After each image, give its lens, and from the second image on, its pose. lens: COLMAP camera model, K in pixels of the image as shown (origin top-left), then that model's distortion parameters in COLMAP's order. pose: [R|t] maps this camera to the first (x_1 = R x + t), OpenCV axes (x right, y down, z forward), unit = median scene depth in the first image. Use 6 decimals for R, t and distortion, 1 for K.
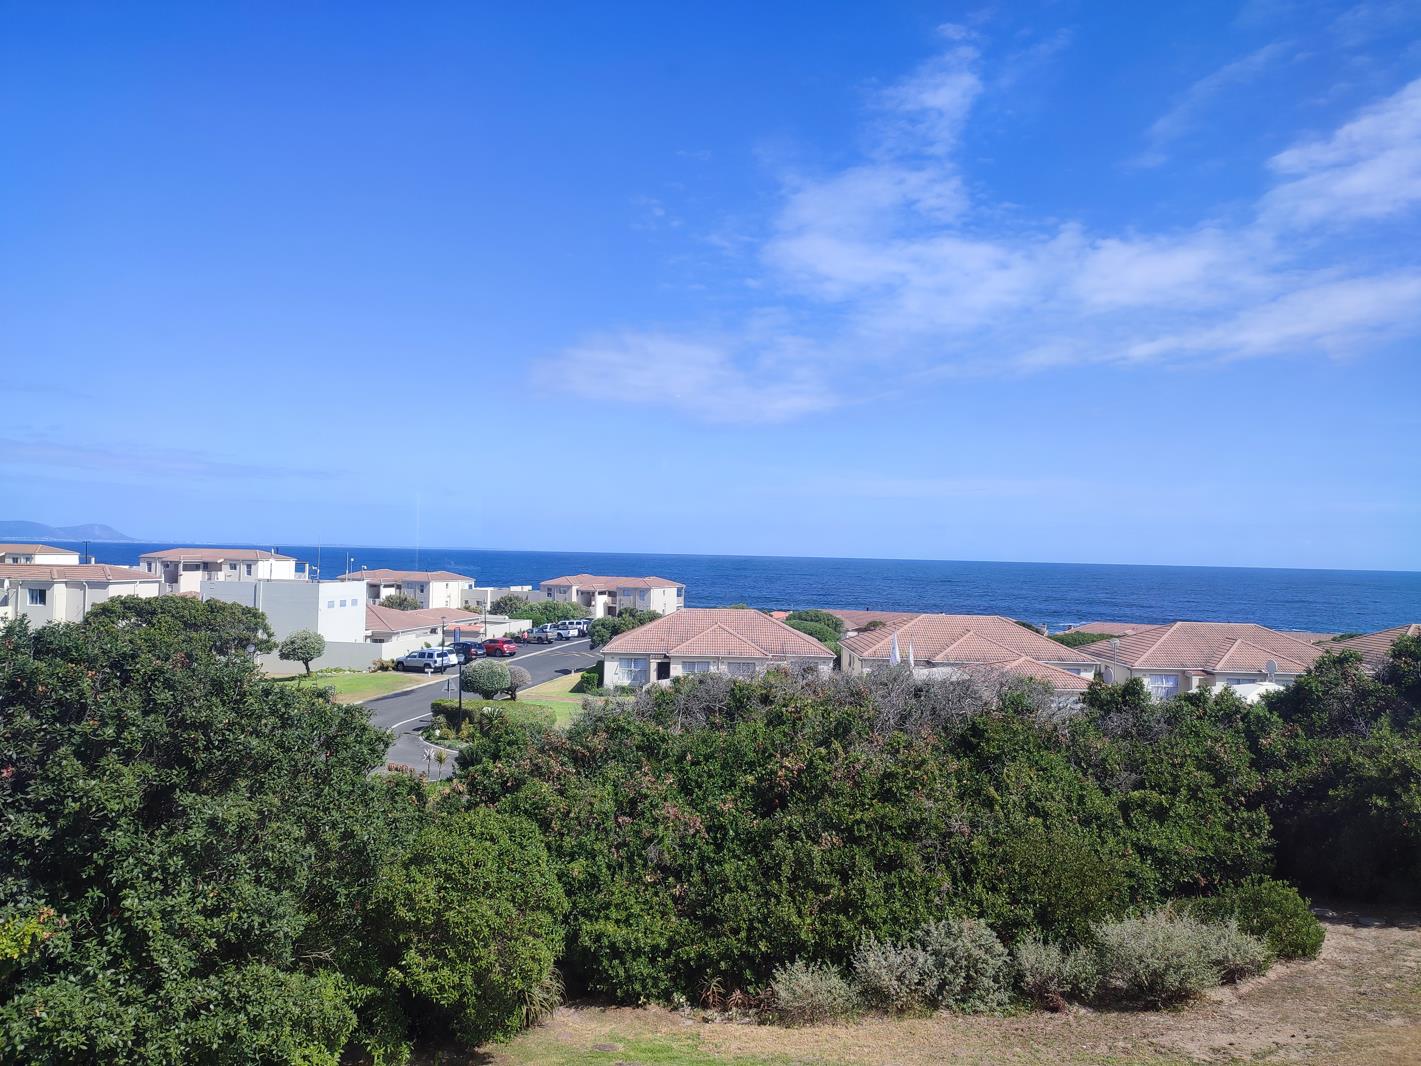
lens RADIAL K [[1032.9, 0, 720.7], [0, 1032.9, 526.7], [0, 0, 1]] dist [0.028182, -0.017985]
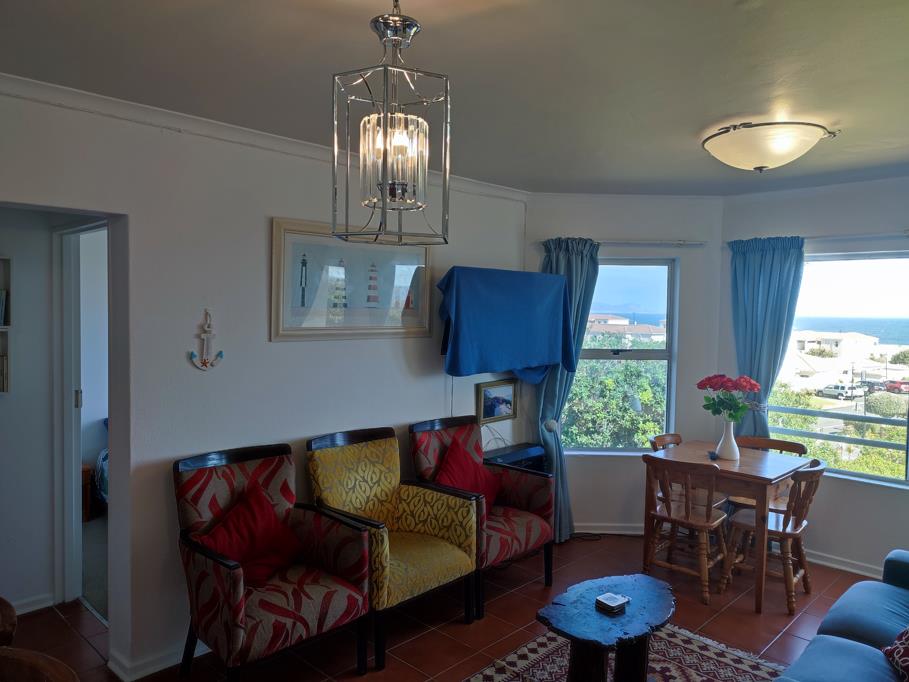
lens RADIAL K [[660.7, 0, 460.8], [0, 660.7, 339.4], [0, 0, 1]] dist [0.028182, -0.017985]
pose [[0.700440, 0.025264, -0.713264, 0.044976], [0.014330, 0.998674, 0.049446, -0.001288], [0.713568, -0.044855, 0.699149, -0.165511]]
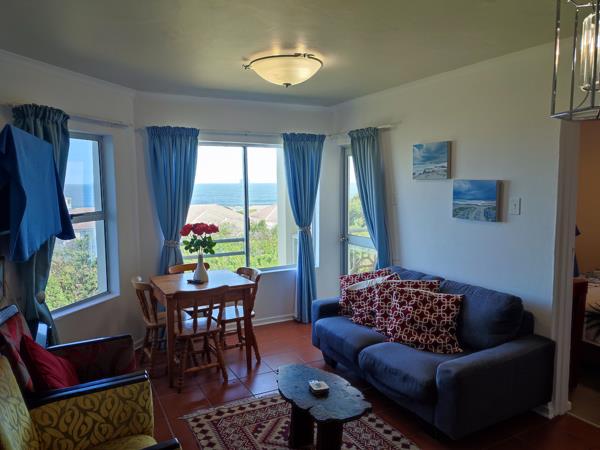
lens RADIAL K [[436.1, 0, 303.2], [0, 436.1, 222.4], [0, 0, 1]] dist [0.028182, -0.017985]
pose [[0.895544, -0.067424, 0.439835, -0.045055], [0.013628, 0.992146, 0.124342, -0.002103], [-0.444764, -0.105360, 0.889429, -0.157938]]
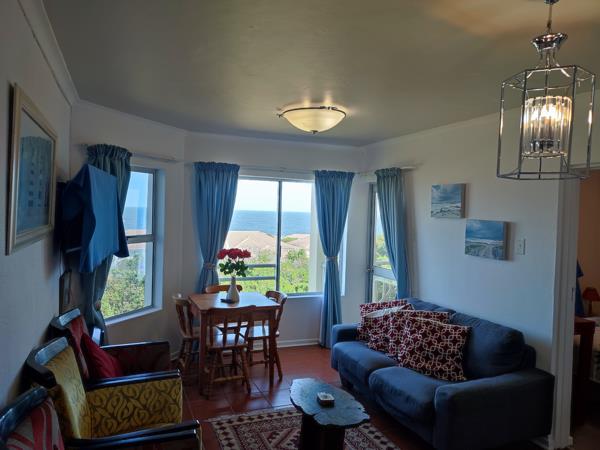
lens RADIAL K [[436.1, 0, 303.1], [0, 436.1, 222.1], [0, 0, 1]] dist [0.028182, -0.017985]
pose [[0.935438, -0.000311, 0.353492, -0.045691], [-0.020803, 0.998218, 0.055930, -0.003675], [-0.352879, -0.059673, 0.933764, -0.172972]]
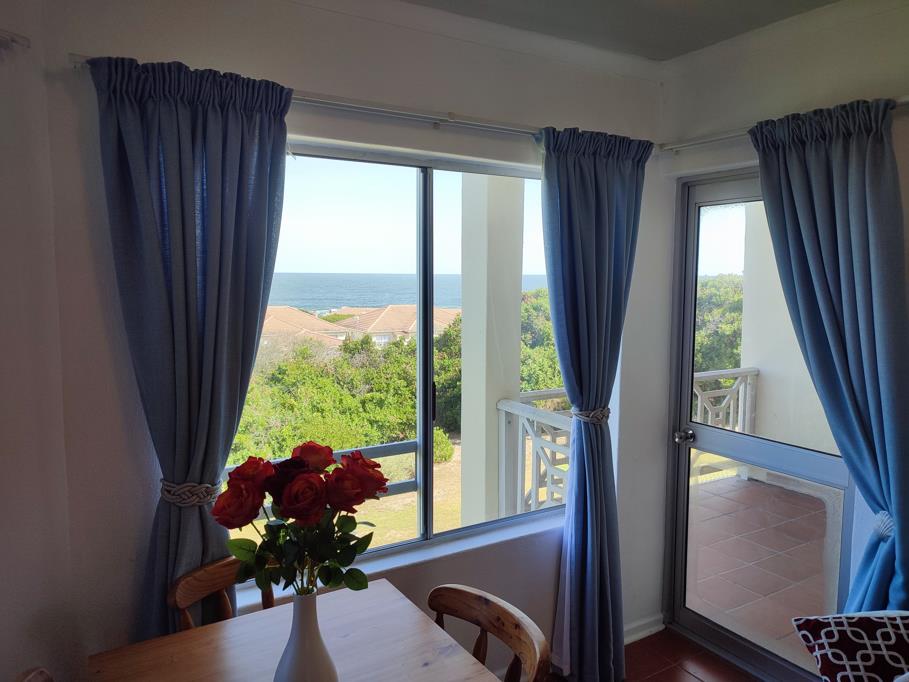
lens RADIAL K [[660.7, 0, 461.4], [0, 660.7, 336.0], [0, 0, 1]] dist [0.028182, -0.017985]
pose [[0.866960, -0.062661, 0.494422, -0.027800], [-0.001079, 0.991826, 0.127593, -0.000070], [-0.498376, -0.111152, 0.859806, -0.070824]]
